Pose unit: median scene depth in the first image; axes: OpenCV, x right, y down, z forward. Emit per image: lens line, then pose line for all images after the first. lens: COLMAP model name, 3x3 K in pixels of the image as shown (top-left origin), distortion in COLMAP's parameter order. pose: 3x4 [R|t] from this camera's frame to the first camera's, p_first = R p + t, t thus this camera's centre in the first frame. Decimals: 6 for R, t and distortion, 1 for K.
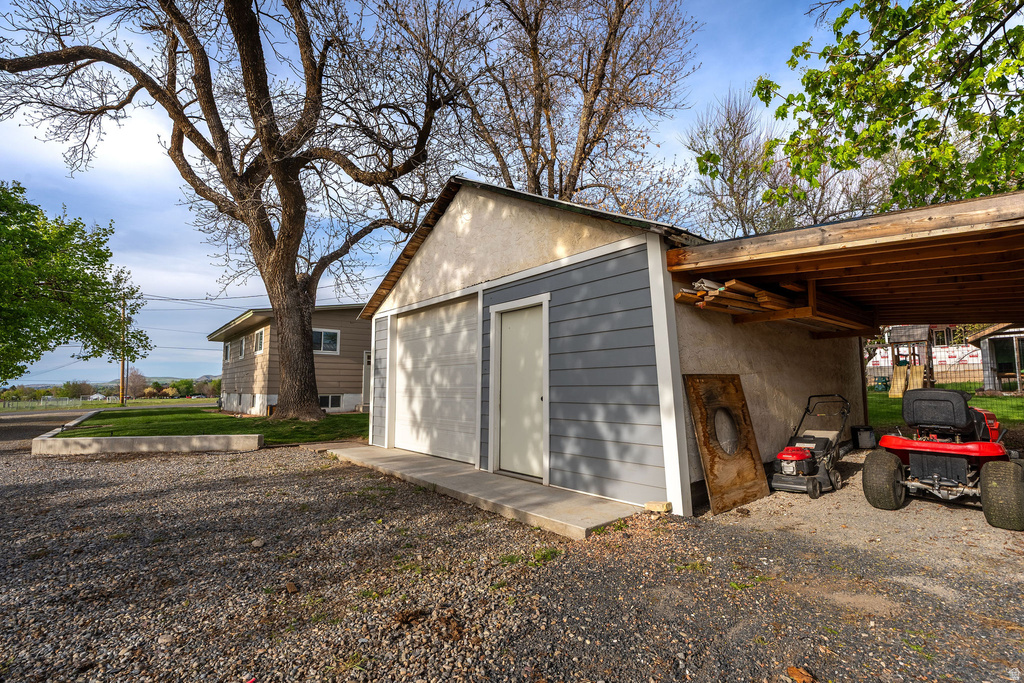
lens RADIAL K [[465.3, 0, 512.5], [0, 465.3, 344.8], [0, 0, 1]] dist [-0.001380, 0.000319]
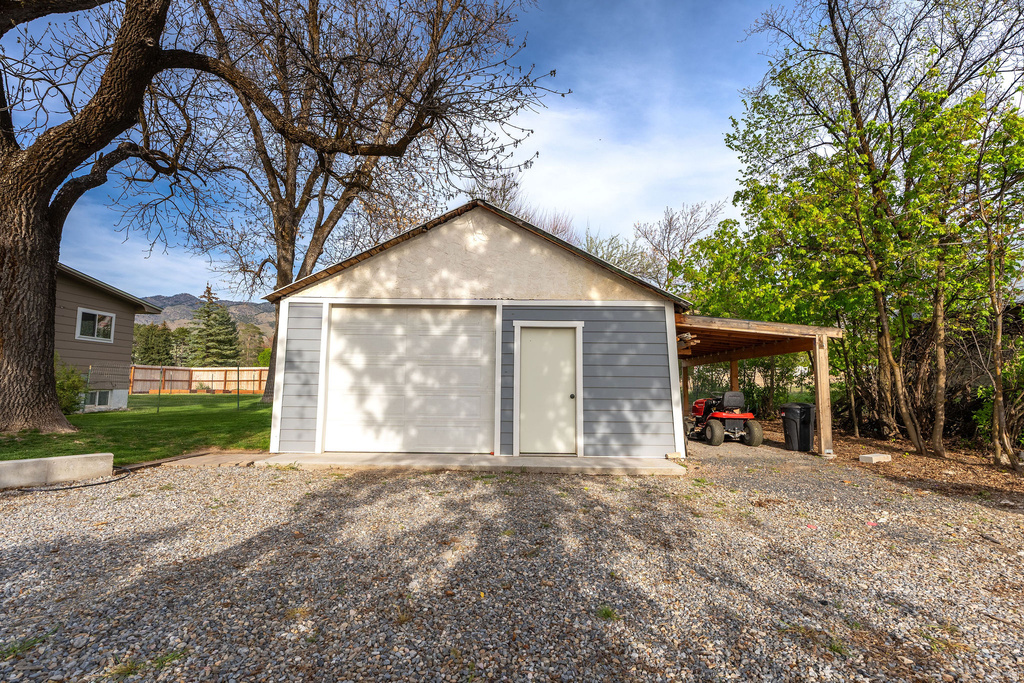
lens RADIAL K [[465.3, 0, 512.5], [0, 465.3, 344.8], [0, 0, 1]] dist [-0.001380, 0.000319]
pose [[0.638473, 0.085307, 0.764902, -1.018226], [-0.083801, 0.995635, -0.041090, 0.030608], [-0.765069, -0.037865, 0.642835, 0.226965]]
